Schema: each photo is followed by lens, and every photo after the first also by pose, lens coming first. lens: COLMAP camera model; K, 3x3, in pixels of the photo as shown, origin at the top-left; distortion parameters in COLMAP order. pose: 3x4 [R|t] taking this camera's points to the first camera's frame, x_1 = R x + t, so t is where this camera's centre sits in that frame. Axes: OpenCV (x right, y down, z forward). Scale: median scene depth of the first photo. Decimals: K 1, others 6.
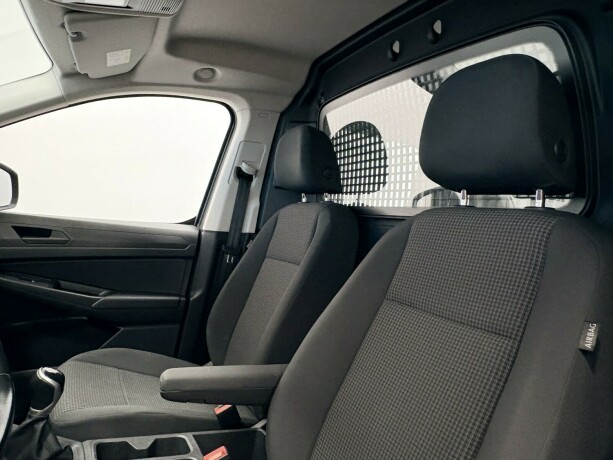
lens RADIAL K [[438.8, 0, 306.5], [0, 438.8, 230.0], [0, 0, 1]] dist [-0.011161, -0.003399]
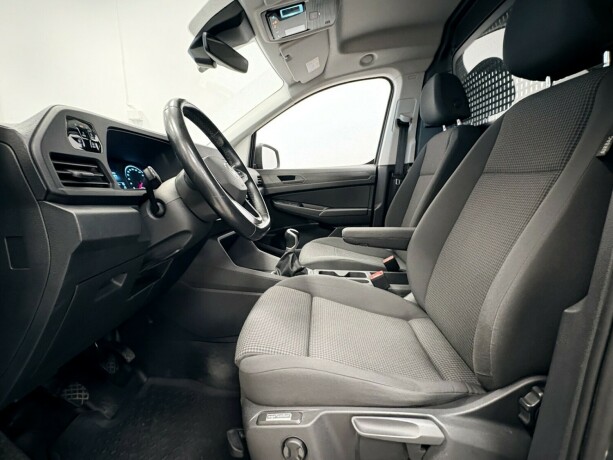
lens RADIAL K [[309.3, 0, 306.5], [0, 309.3, 230.0], [0, 0, 1]] dist [-0.000331, -0.000120]
pose [[0.849667, -0.050260, -0.524919, 0.122475], [0.115429, 0.989033, 0.092141, 0.105455], [0.514531, -0.138880, 0.846150, -0.103819]]
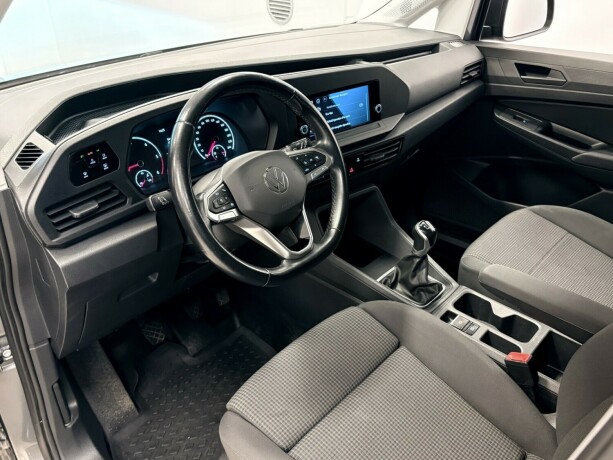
lens RADIAL K [[527.2, 0, 306.5], [0, 527.2, 230.0], [0, 0, 1]] dist [0.011817, 0.004517]
pose [[0.330996, 0.378036, -0.864599, 0.328925], [0.033688, 0.910927, 0.411189, -0.159287], [0.943031, -0.165229, 0.288778, 0.120997]]
